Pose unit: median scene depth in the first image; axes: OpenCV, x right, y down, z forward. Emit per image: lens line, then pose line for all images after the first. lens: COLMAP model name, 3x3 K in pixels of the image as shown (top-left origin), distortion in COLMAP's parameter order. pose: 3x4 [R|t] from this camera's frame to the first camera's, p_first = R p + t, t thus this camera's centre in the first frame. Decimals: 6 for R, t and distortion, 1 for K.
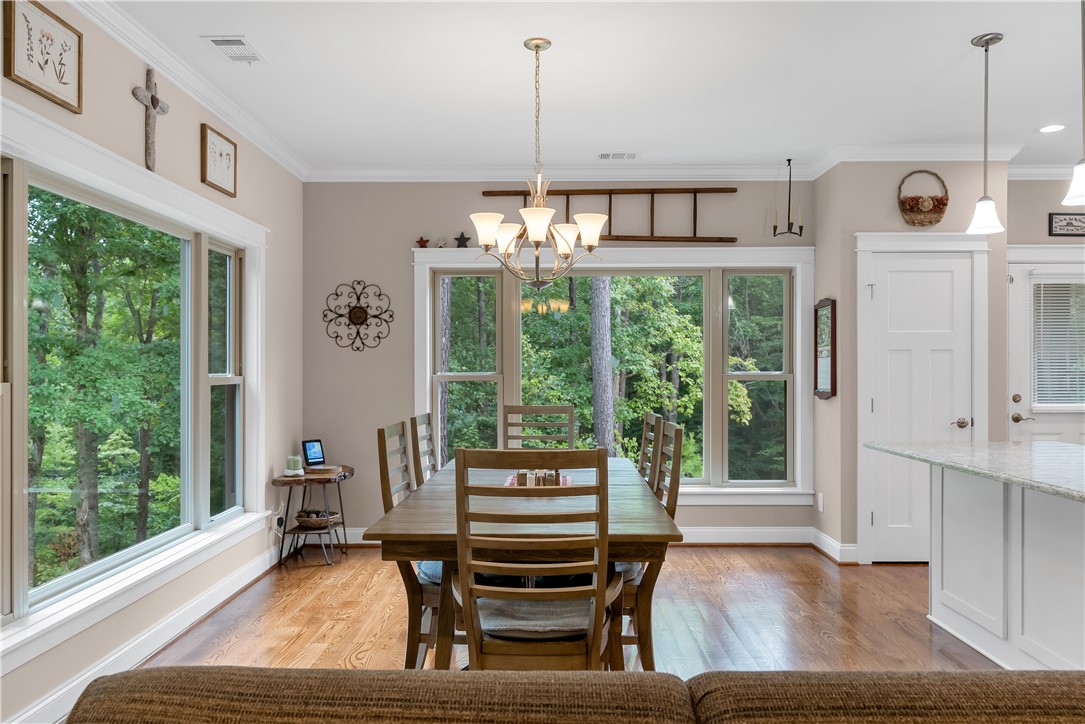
lens RADIAL K [[803.9, 0, 541.9], [0, 803.9, 365.5], [0, 0, 1]] dist [-0.006864, 0.008462]
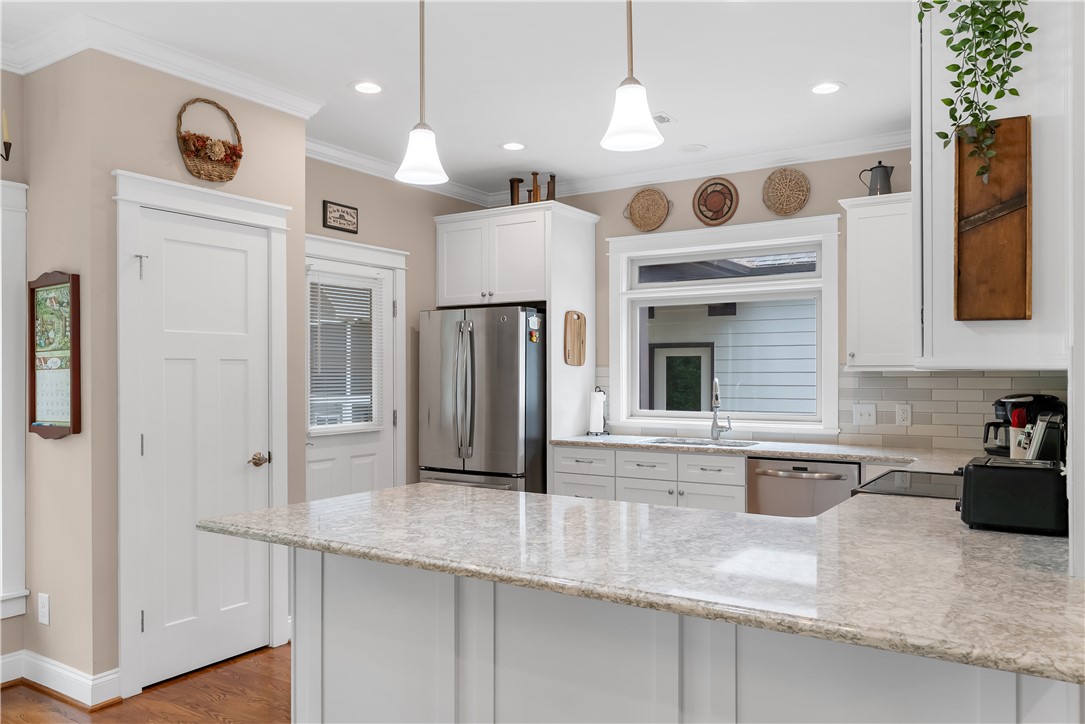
lens RADIAL K [[803.9, 0, 540.3], [0, 803.9, 378.8], [0, 0, 1]] dist [-0.006864, 0.008462]
pose [[0.541036, -0.005509, 0.840982, 0.044445], [-0.002966, 0.999960, 0.008458, -0.009470], [-0.840994, -0.007071, 0.540998, 0.383324]]
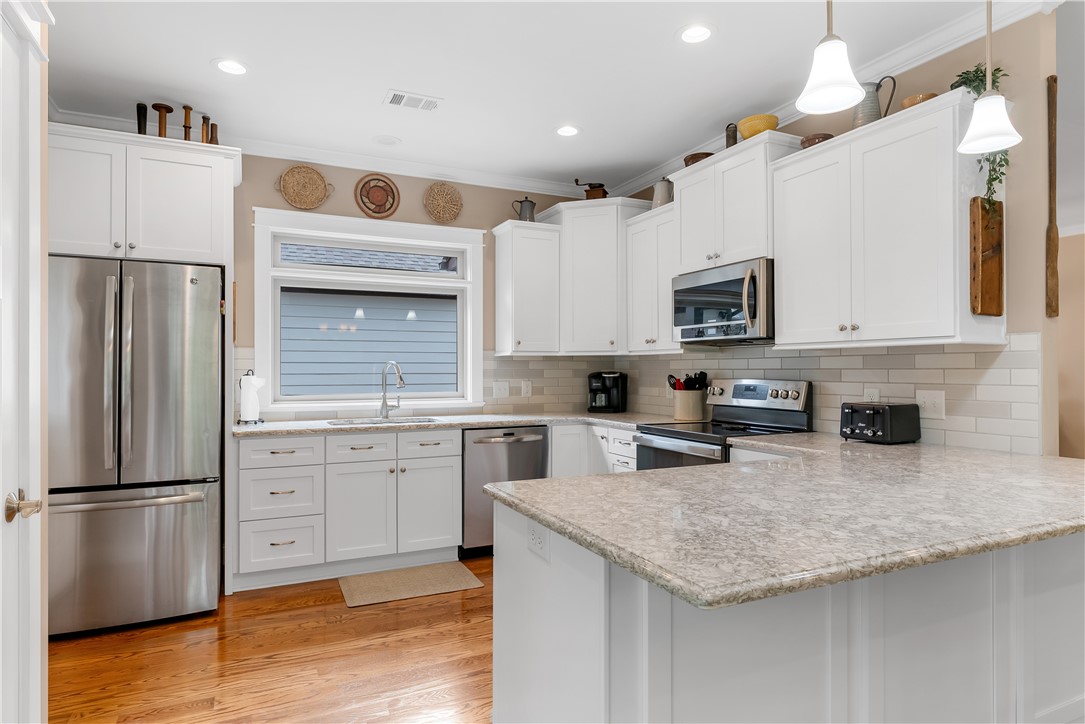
lens RADIAL K [[613.1, 0, 538.6], [0, 613.1, 369.2], [0, 0, 1]] dist [0.007427, 0.000969]
pose [[-0.428655, 0.000700, 0.903468, 0.091721], [-0.003745, 0.999990, -0.002552, -0.002525], [-0.903460, -0.004477, -0.428648, 0.570576]]
